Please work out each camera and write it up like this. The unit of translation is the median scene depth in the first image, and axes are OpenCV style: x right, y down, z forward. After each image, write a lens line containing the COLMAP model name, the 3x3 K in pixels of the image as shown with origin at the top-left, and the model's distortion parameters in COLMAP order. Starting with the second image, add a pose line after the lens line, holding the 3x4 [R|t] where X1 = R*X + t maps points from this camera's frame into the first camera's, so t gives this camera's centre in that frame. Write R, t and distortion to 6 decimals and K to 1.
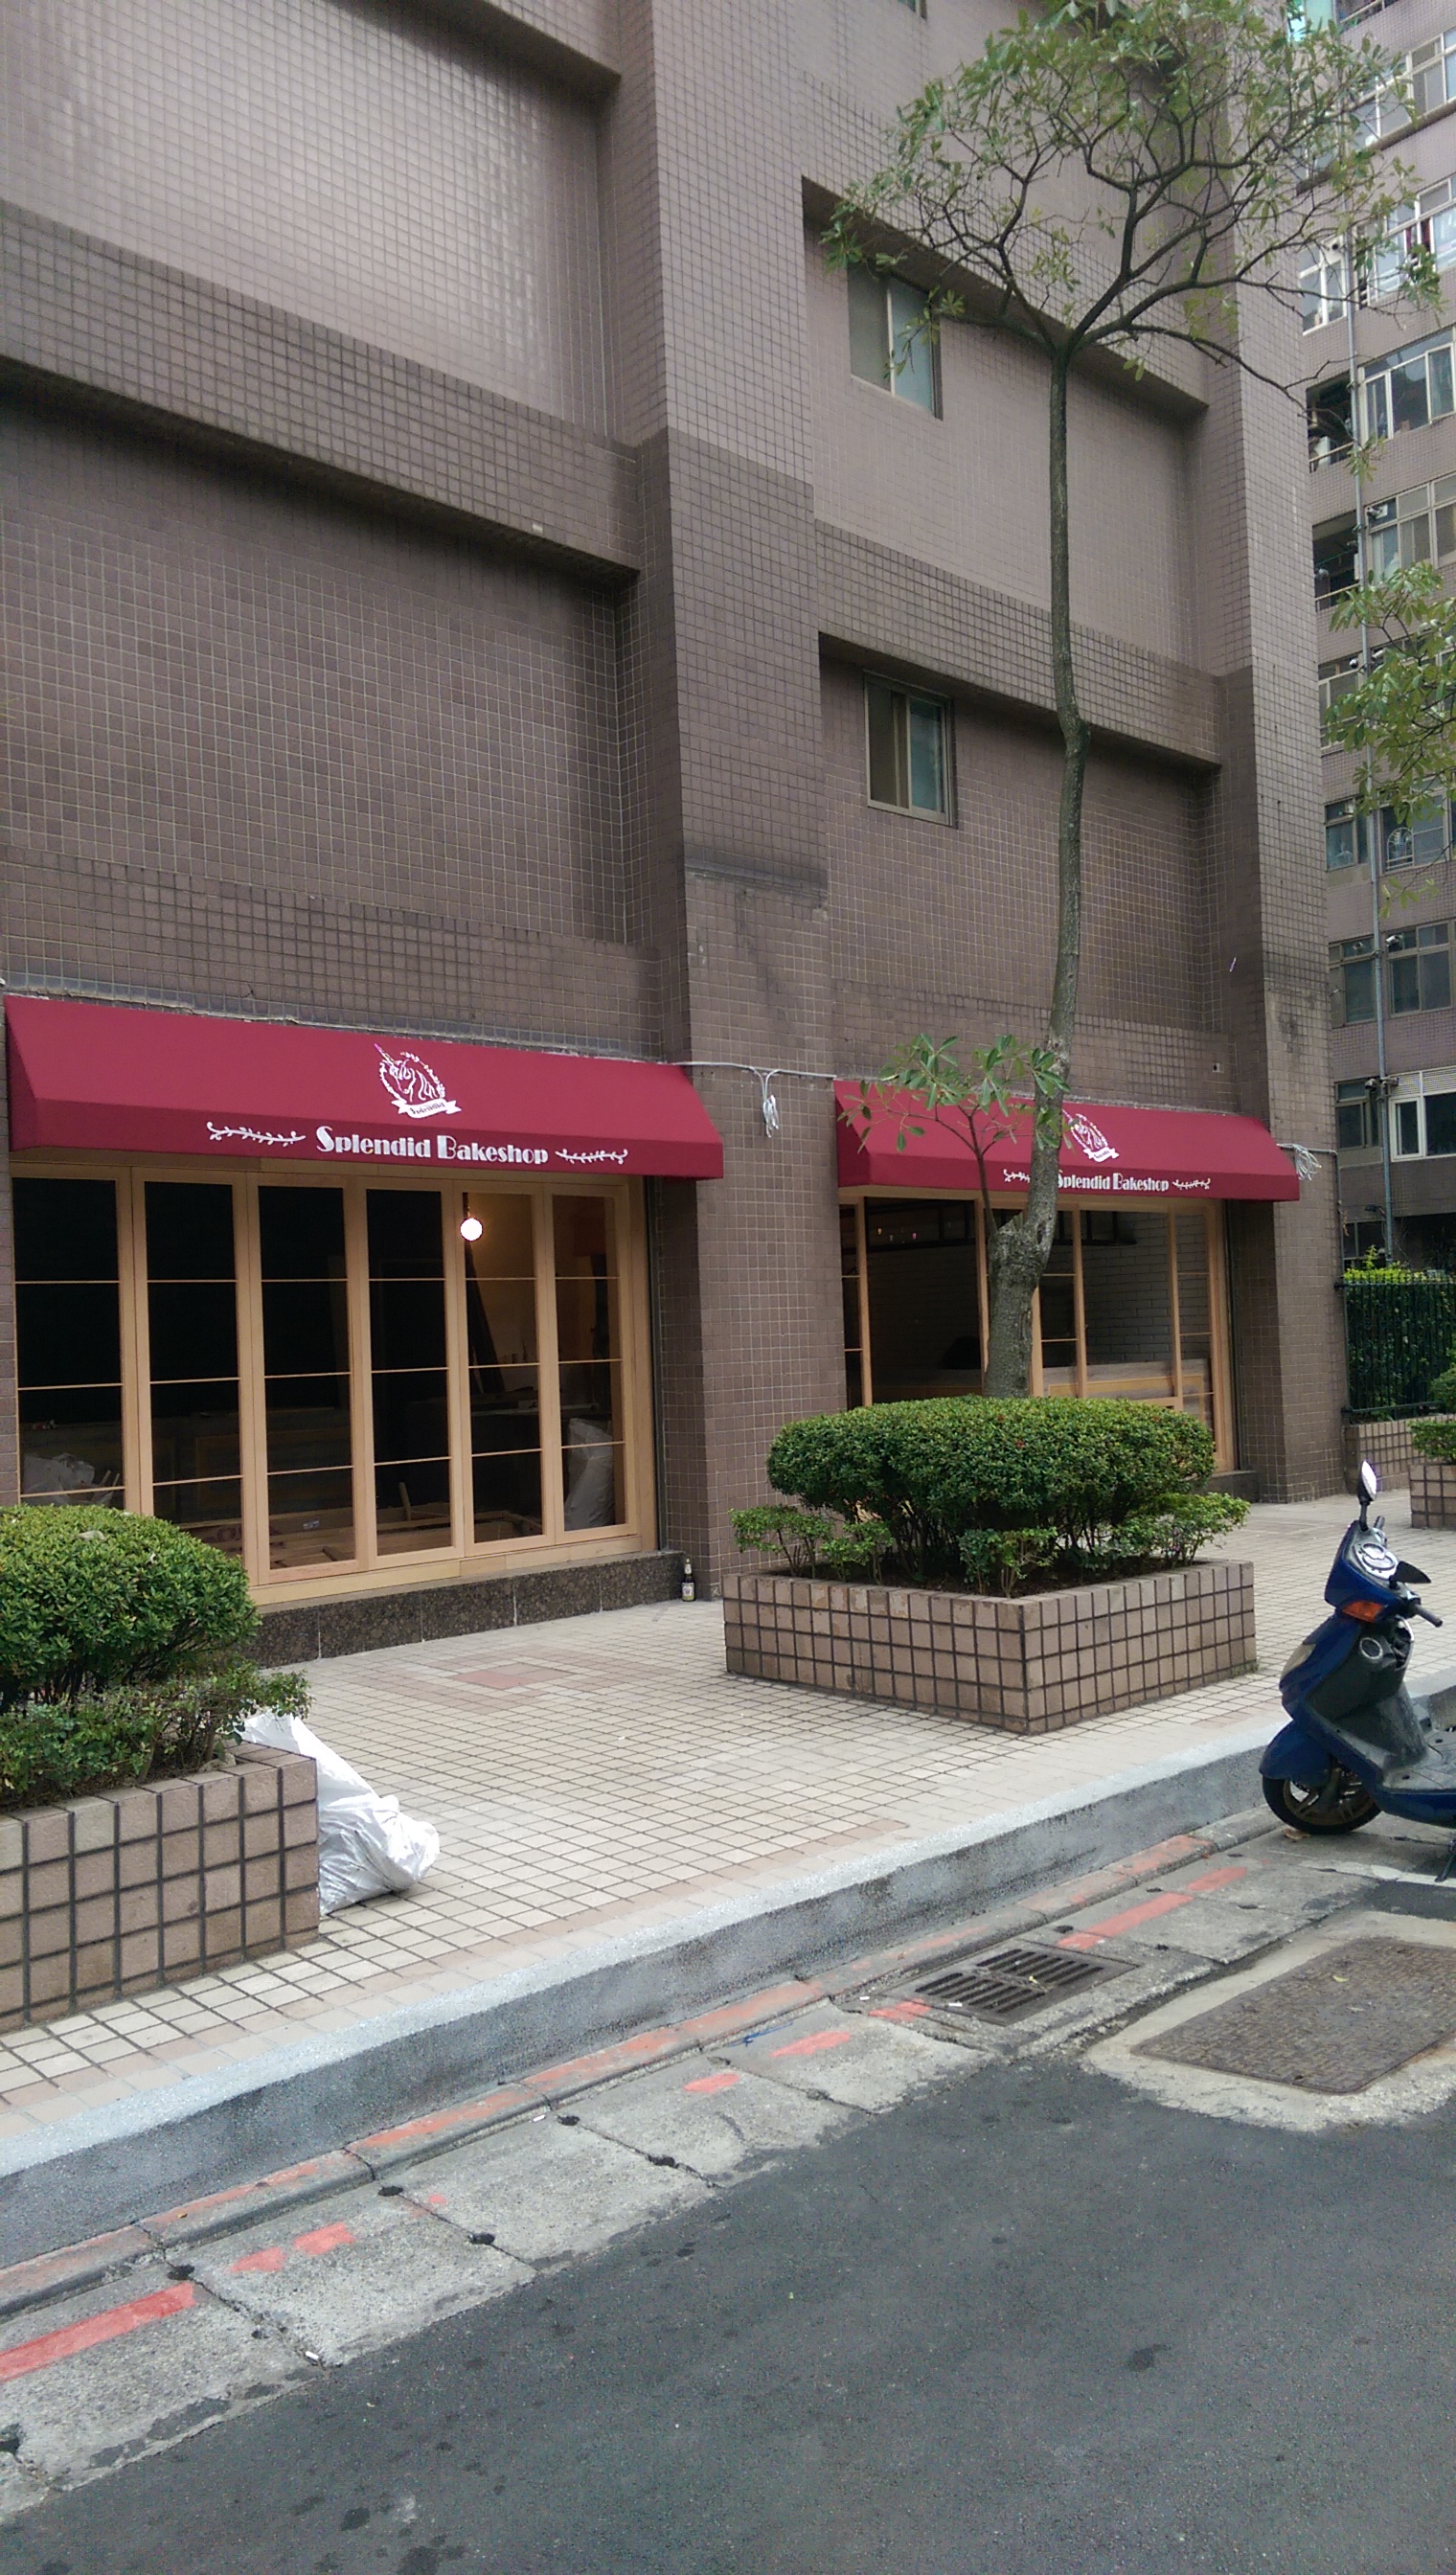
lens RADIAL K [[1812.2, 0, 736.3], [0, 1812.2, 1286.3], [0, 0, 1]] dist [0.045769, -0.023048]
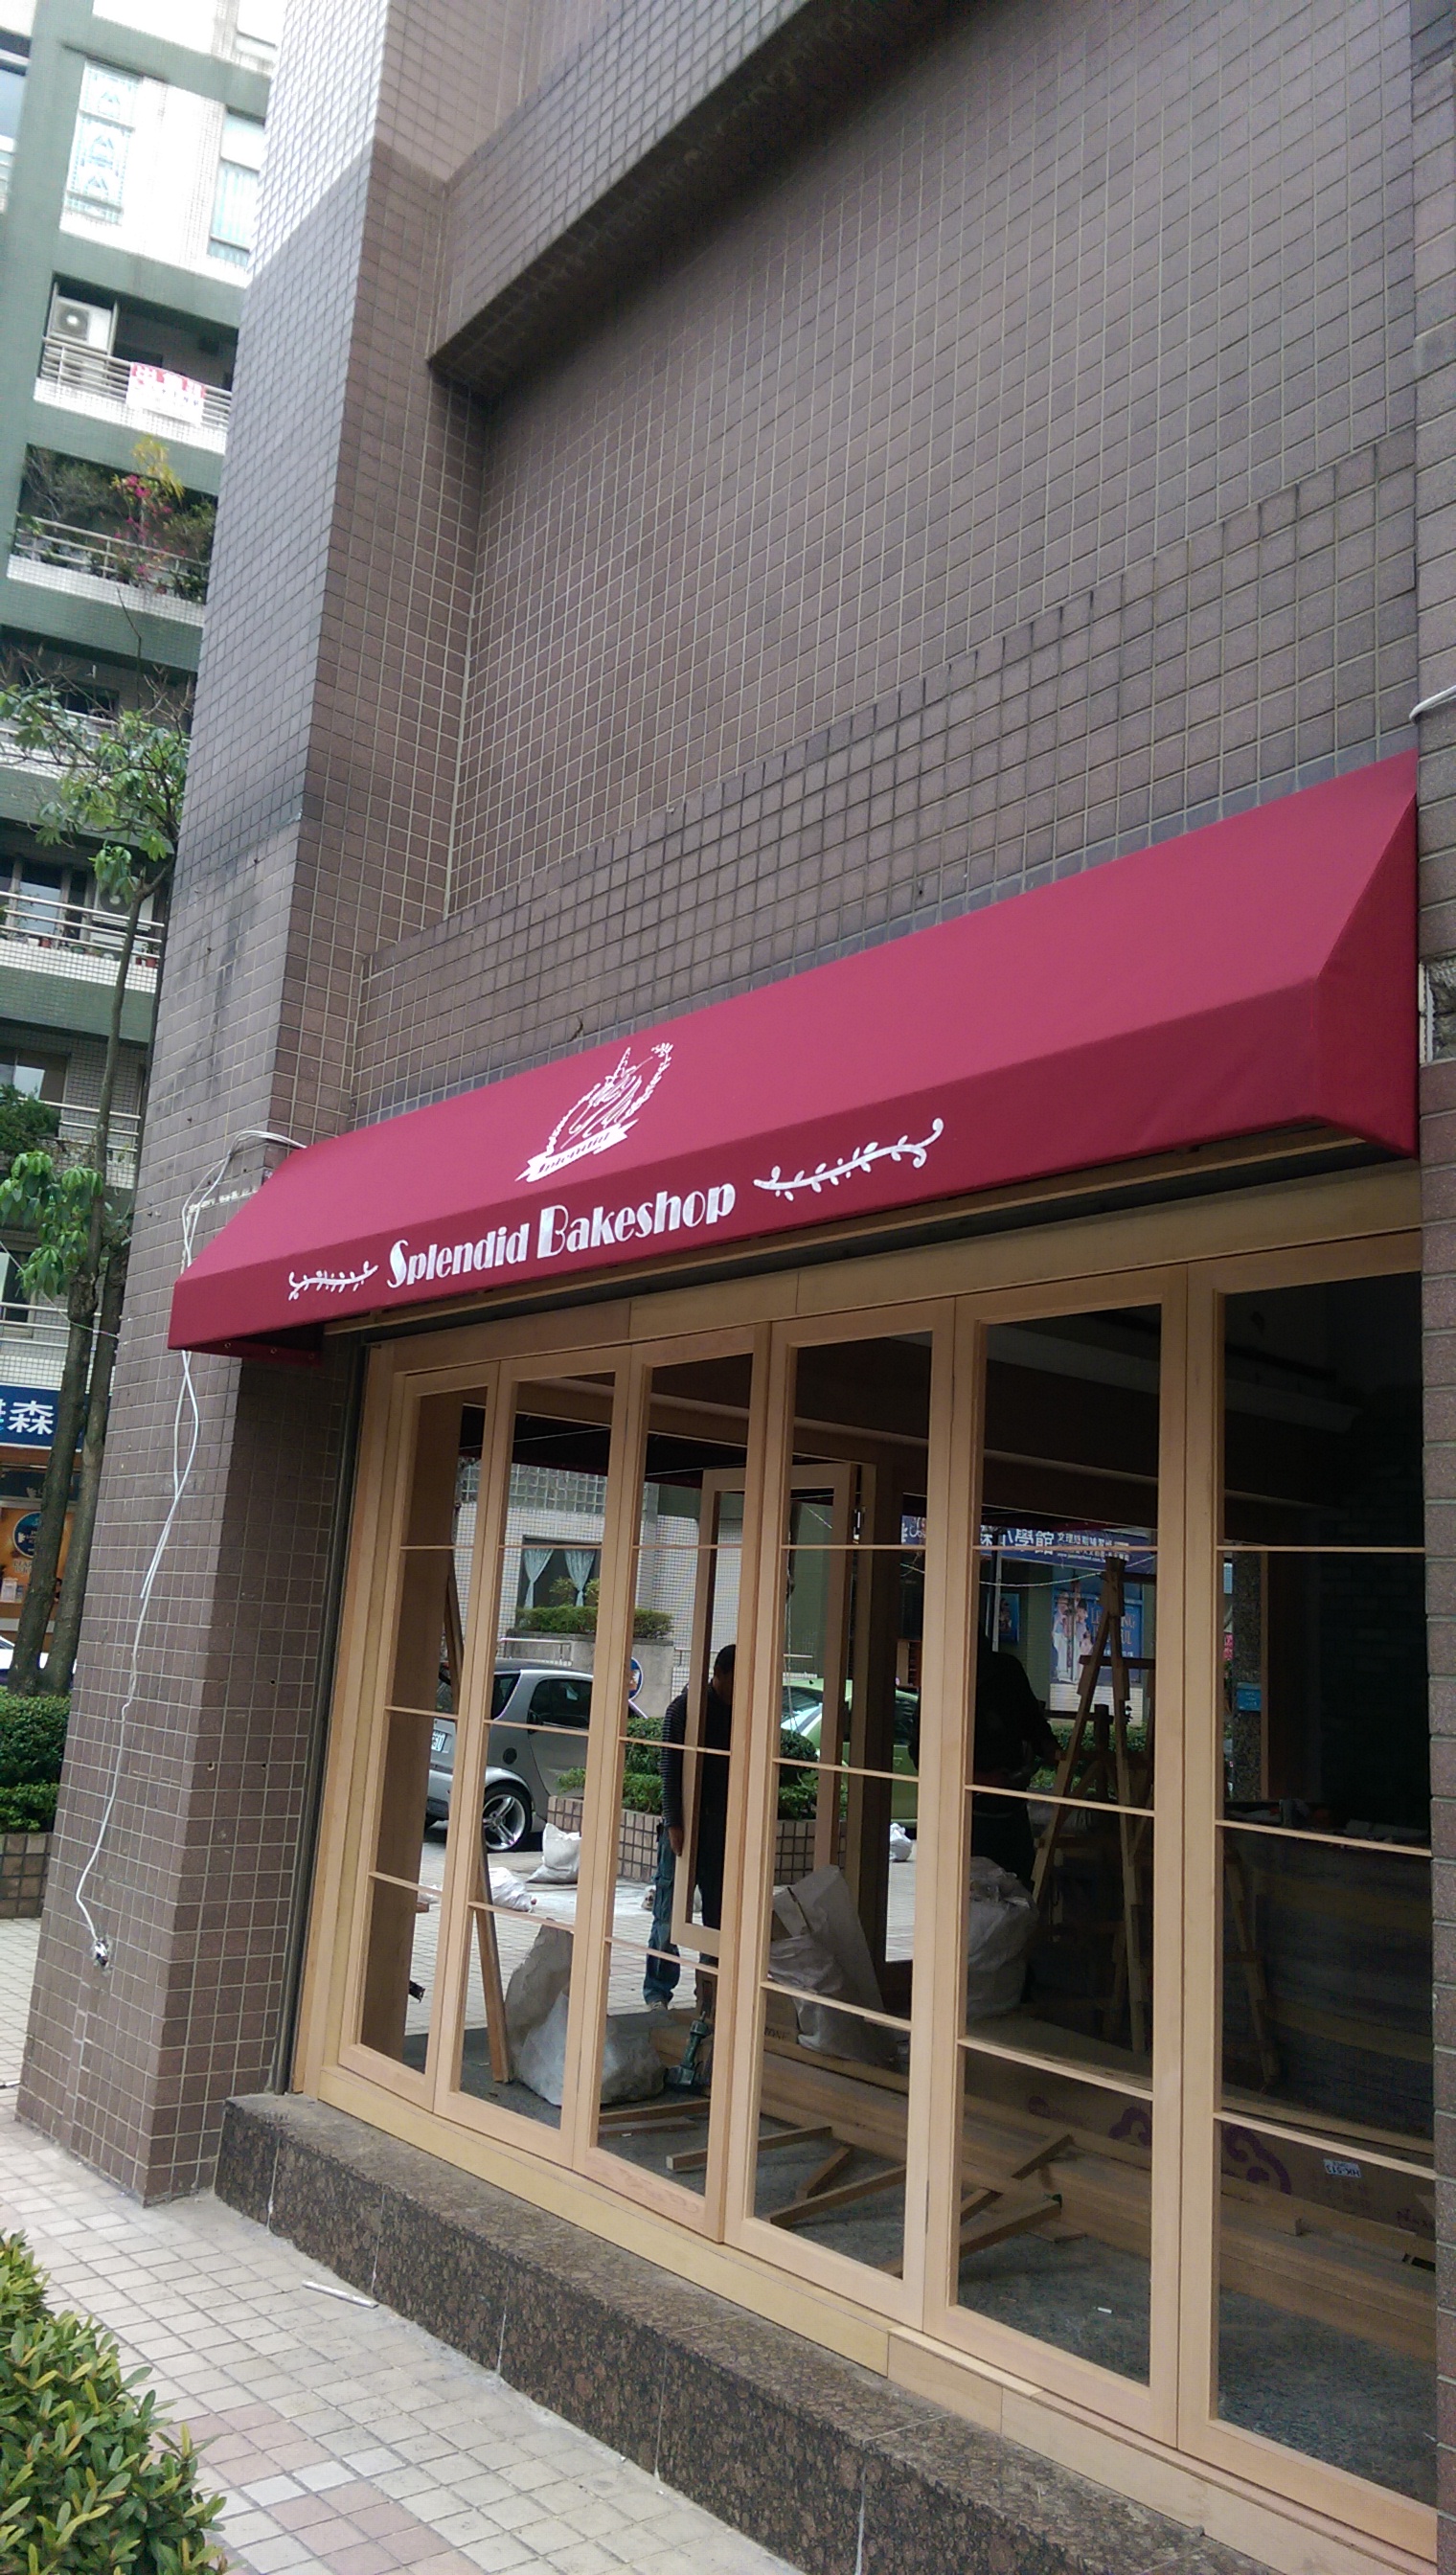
lens RADIAL K [[1762.8, 0, 740.8], [0, 1762.8, 1307.9], [0, 0, 1]] dist [0.075118, 0.002617]
pose [[-0.042825, -0.141696, -0.988983, 0.244675], [-0.027393, 0.989686, -0.140610, 0.000413], [0.998707, 0.021069, -0.046265, 1.010844]]
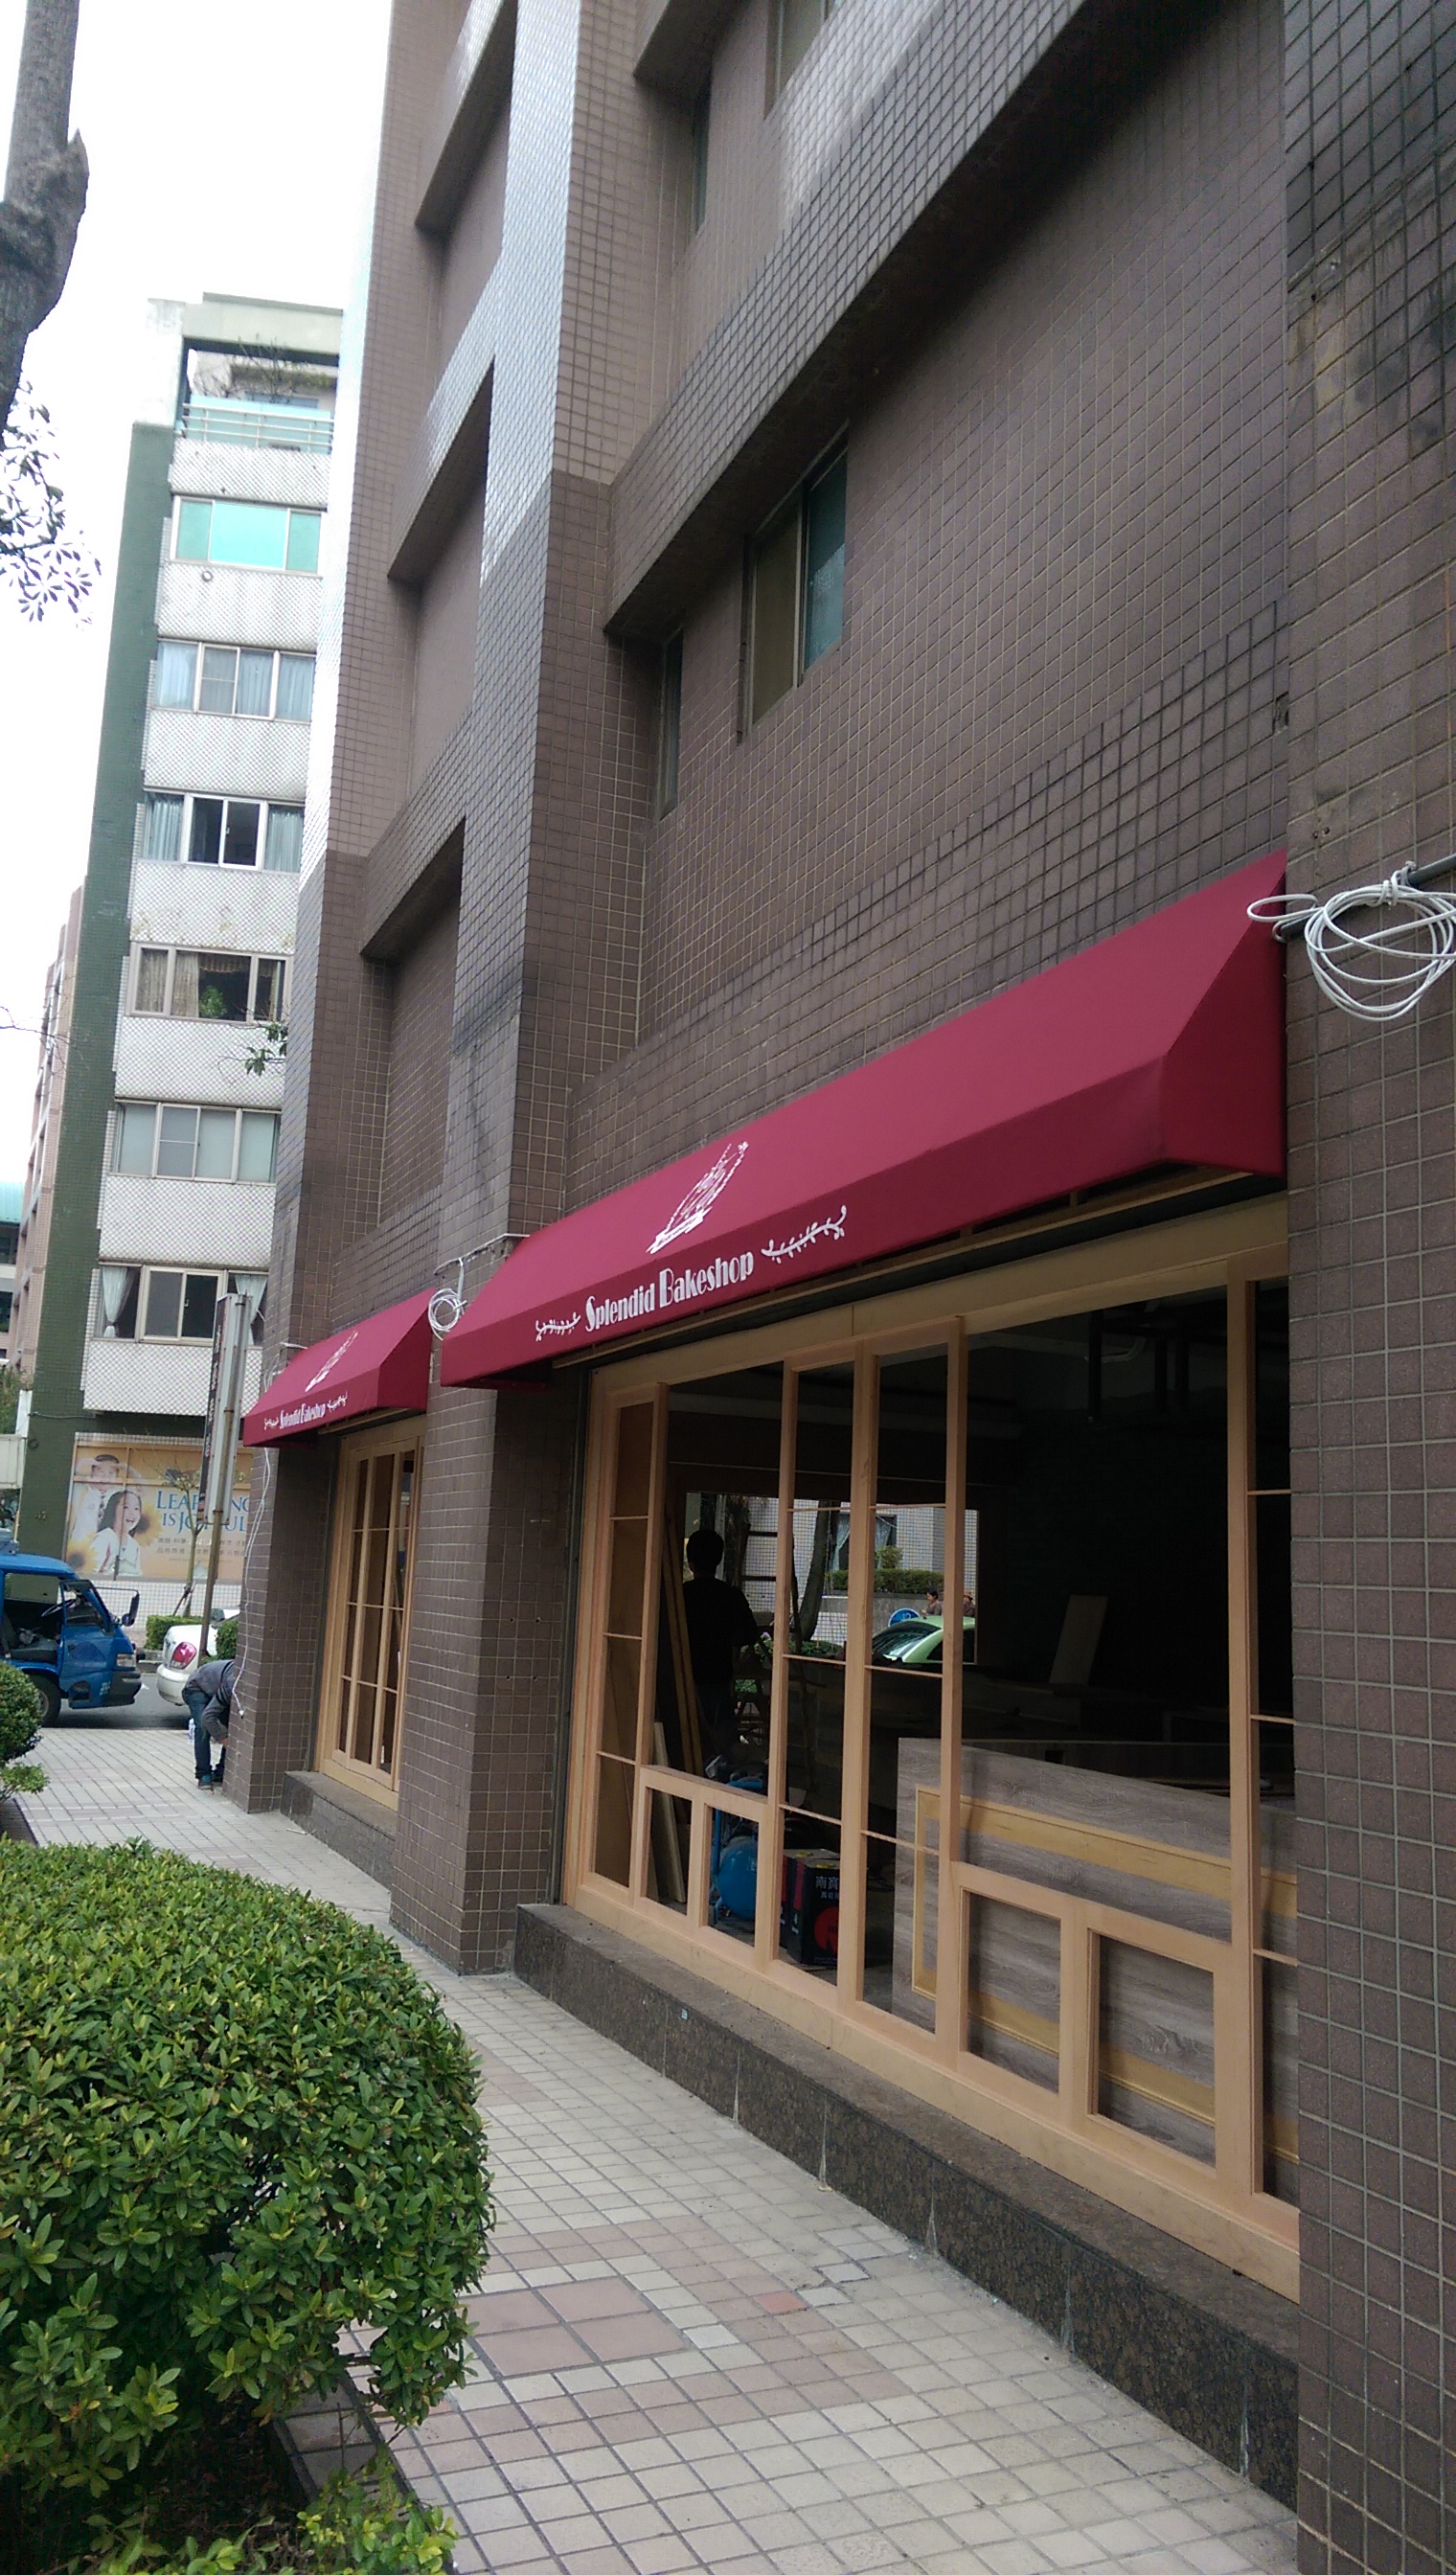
lens RADIAL K [[1812.2, 0, 628.3], [0, 1812.2, 1221.7], [0, 0, 1]] dist [0.045769, -0.023048]
pose [[-0.367138, -0.145159, -0.918770, 0.838905], [0.013679, 0.986799, -0.161373, -0.003674], [0.930066, -0.071814, -0.360306, 1.572128]]
